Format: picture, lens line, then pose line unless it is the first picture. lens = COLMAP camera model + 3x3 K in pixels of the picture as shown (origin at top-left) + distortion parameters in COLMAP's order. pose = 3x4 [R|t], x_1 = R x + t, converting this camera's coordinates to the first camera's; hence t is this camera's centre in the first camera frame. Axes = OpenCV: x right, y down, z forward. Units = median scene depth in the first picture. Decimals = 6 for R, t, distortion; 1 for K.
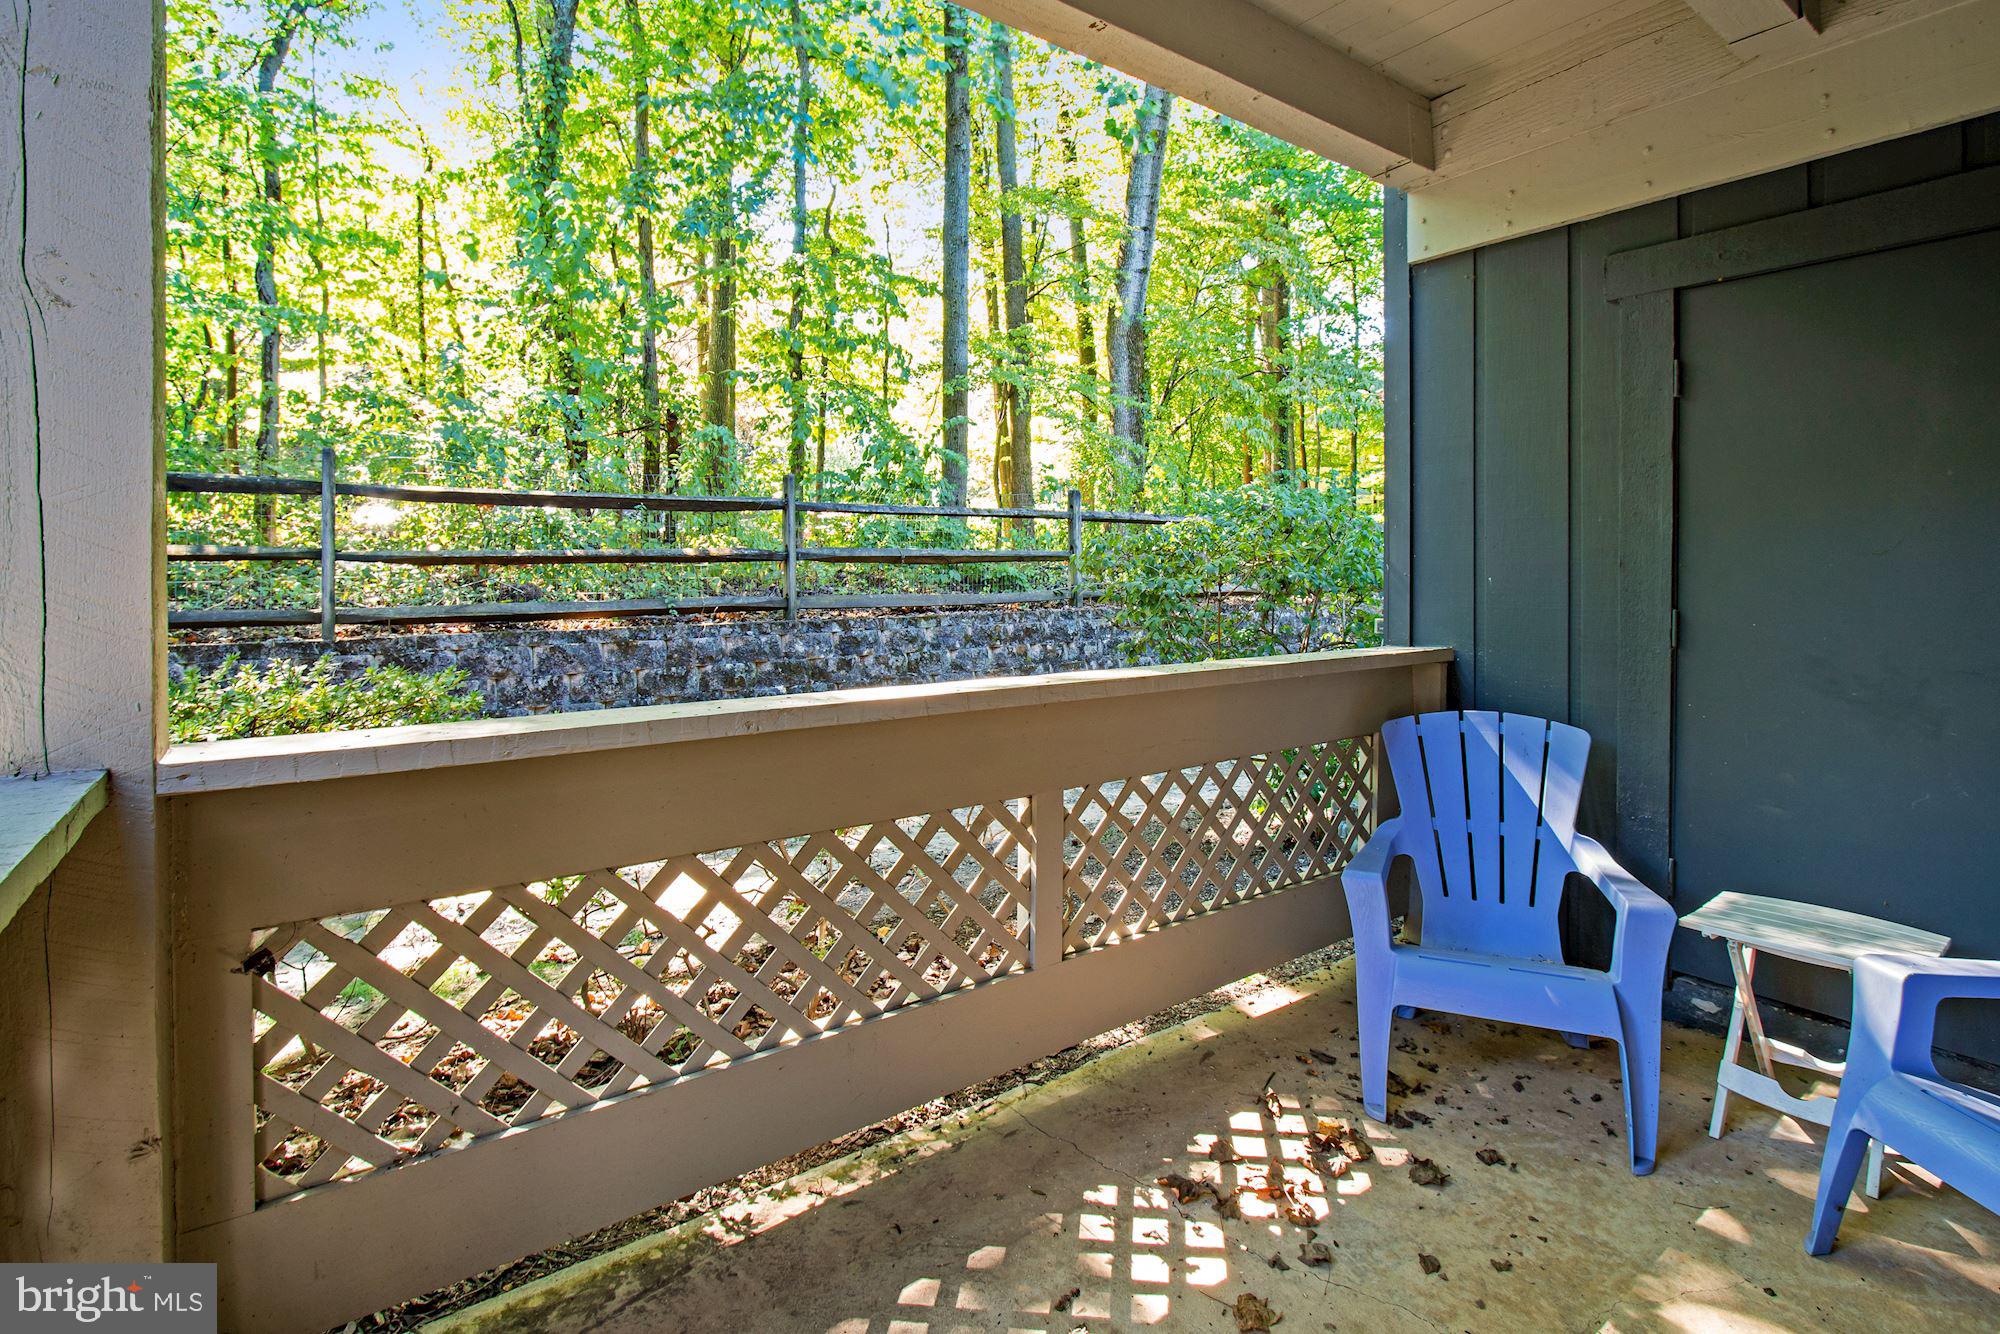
lens RADIAL K [[950.5, 0, 981.3], [0, 950.5, 569.8], [0, 0, 1]] dist [-0.017952, -0.000704]
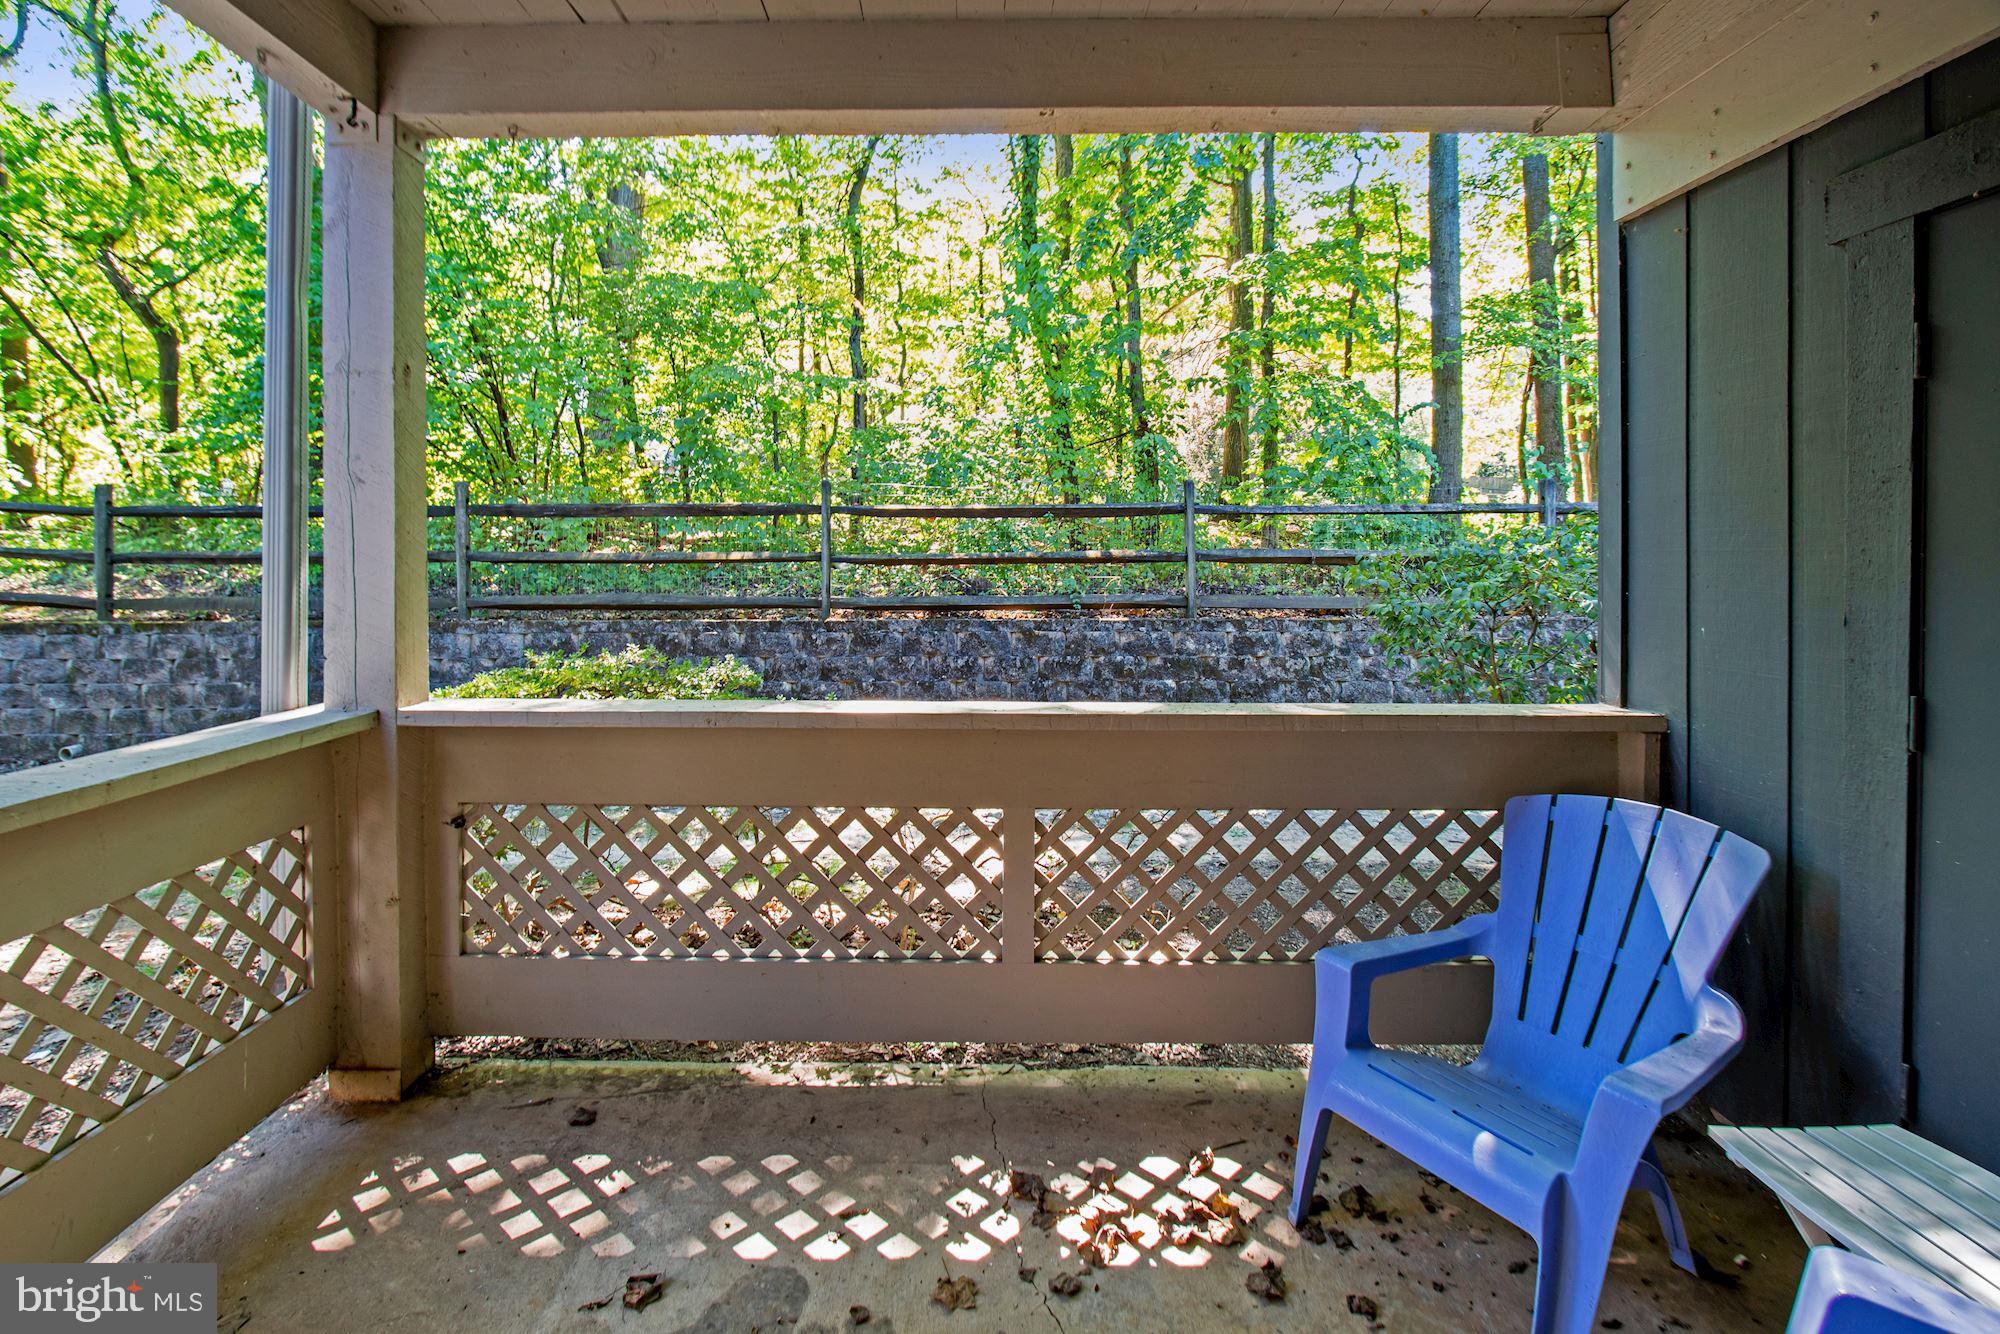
lens RADIAL K [[917.3, 0, 948.2], [0, 917.3, 557.6], [0, 0, 1]] dist [-0.017878, -0.000430]
pose [[0.801572, 0.005983, -0.597869, 0.390465], [-0.002783, 0.999976, 0.006275, -0.040083], [0.597892, -0.003365, 0.801569, 0.052695]]
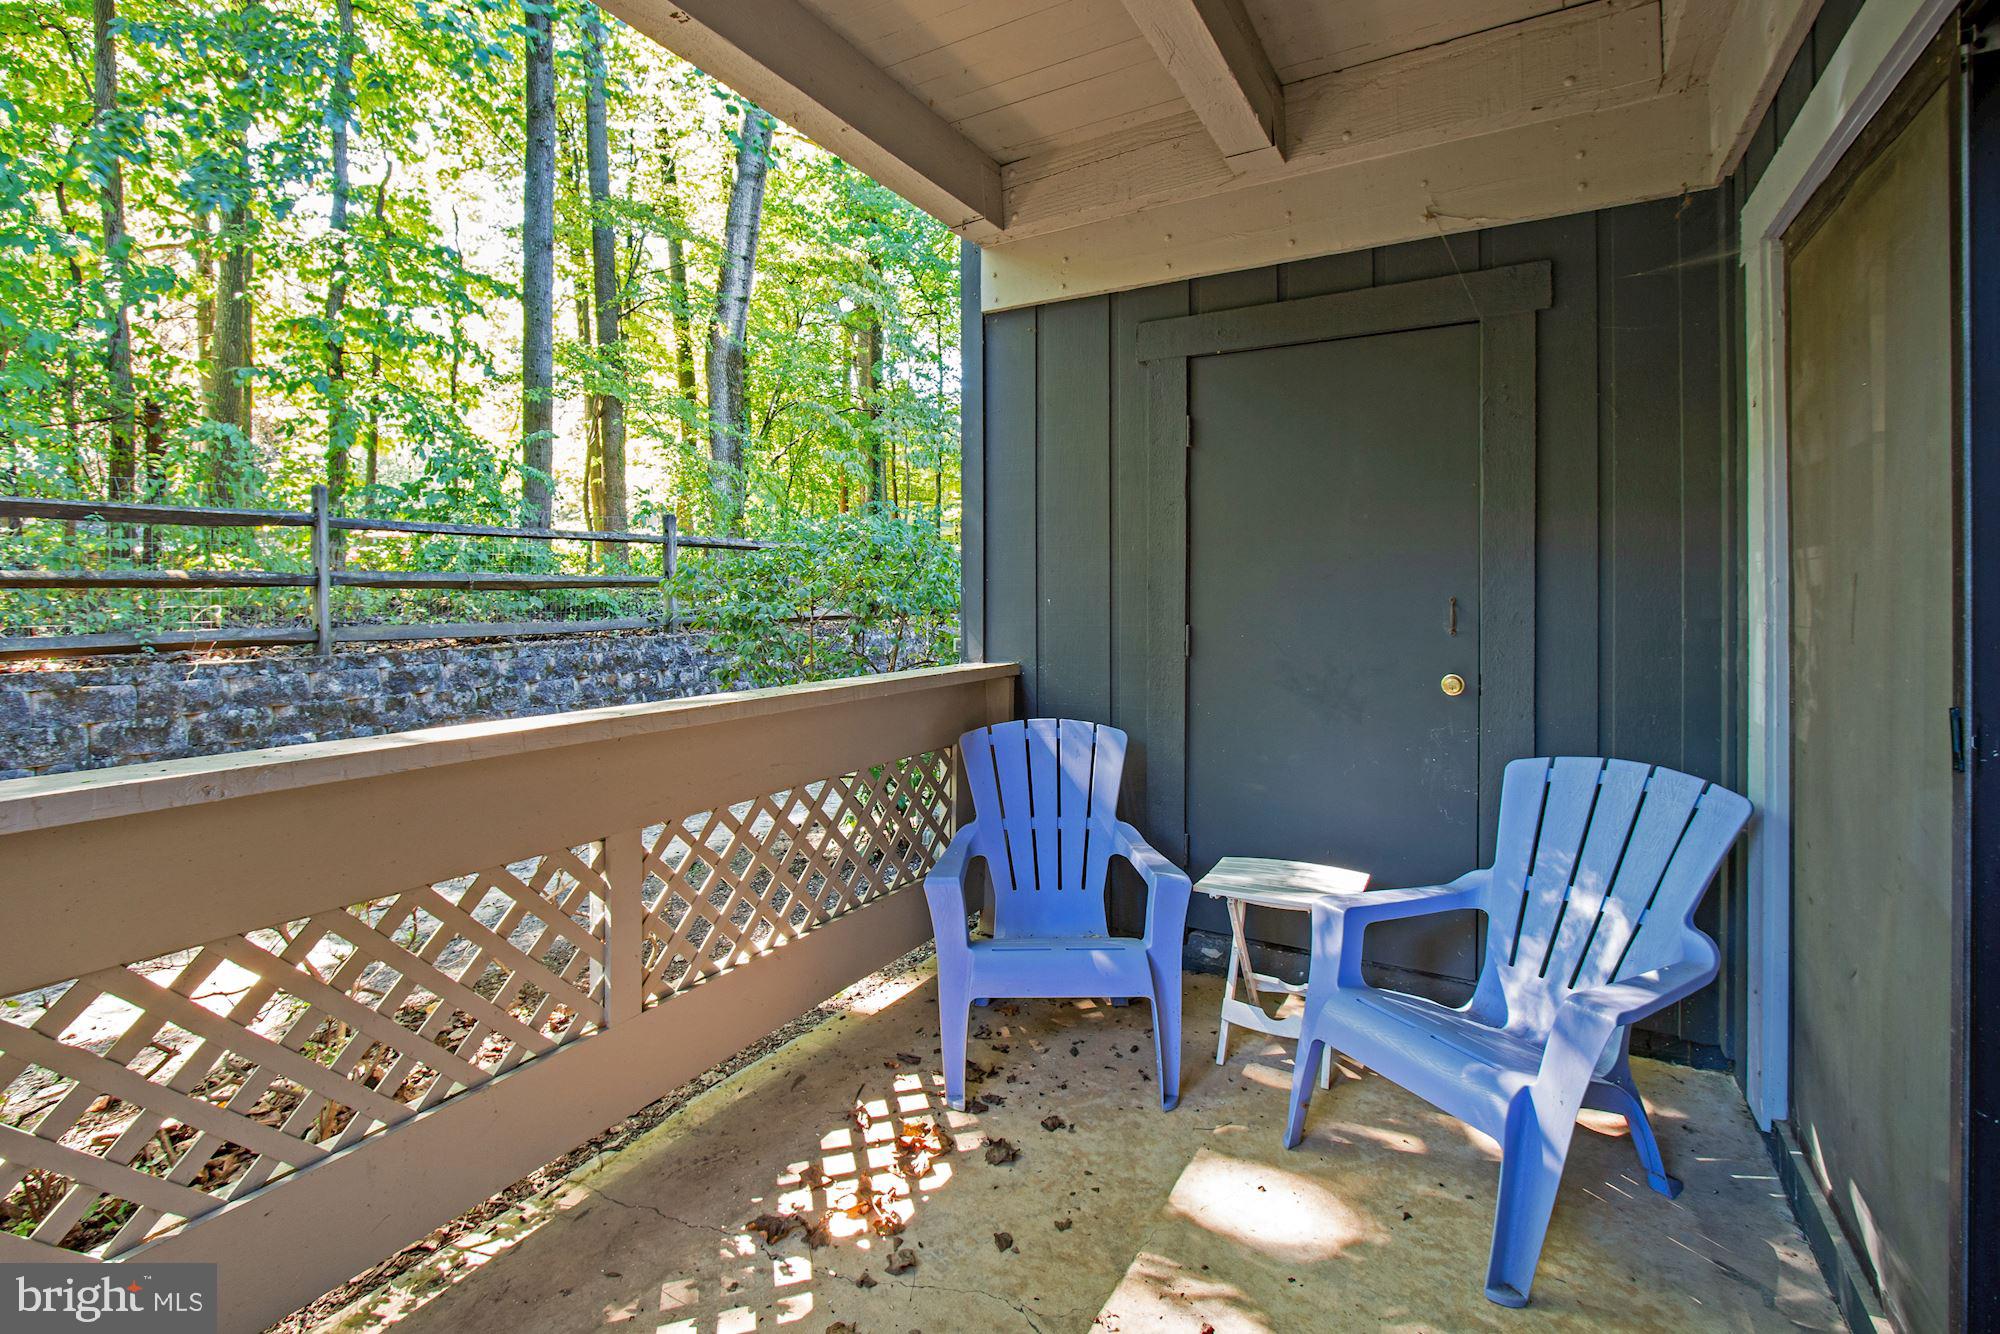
lens RADIAL K [[919.5, 0, 974.7], [0, 919.5, 598.1], [0, 0, 1]] dist [-0.020501, 0.006446]
pose [[0.915969, -0.004068, 0.401229, 0.015704], [0.003303, 0.999991, 0.002597, 0.002948], [-0.401236, -0.001053, 0.915974, 0.028318]]
